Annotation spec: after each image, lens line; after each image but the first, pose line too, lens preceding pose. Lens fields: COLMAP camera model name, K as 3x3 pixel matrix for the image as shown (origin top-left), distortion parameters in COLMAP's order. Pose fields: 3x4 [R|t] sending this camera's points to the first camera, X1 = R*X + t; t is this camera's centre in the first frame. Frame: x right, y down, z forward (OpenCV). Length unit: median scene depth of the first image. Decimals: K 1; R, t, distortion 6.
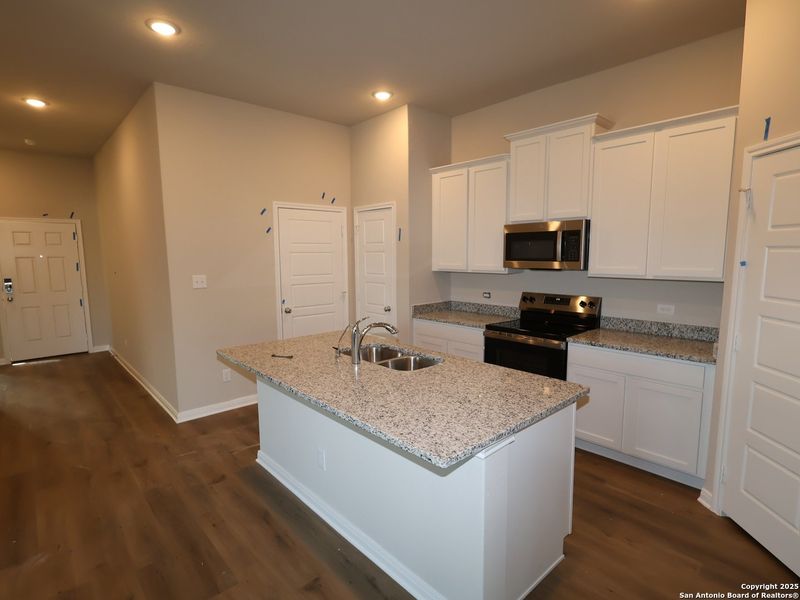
lens RADIAL K [[419.7, 0, 402.2], [0, 419.7, 305.4], [0, 0, 1]] dist [-0.003227, 0.003744]
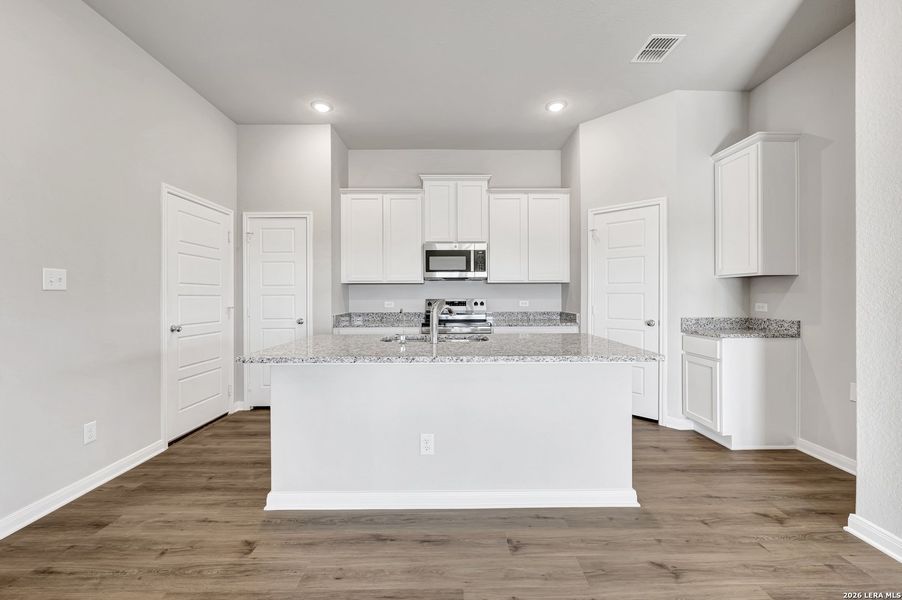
lens RADIAL K [[357.4, 0, 453.3], [0, 357.4, 301.8], [0, 0, 1]] dist [0.000360, -0.000595]
pose [[0.669874, -0.005675, 0.742453, -0.506582], [0.092492, 0.992819, -0.075861, 0.072097], [-0.736692, 0.119488, 0.665589, 0.247224]]
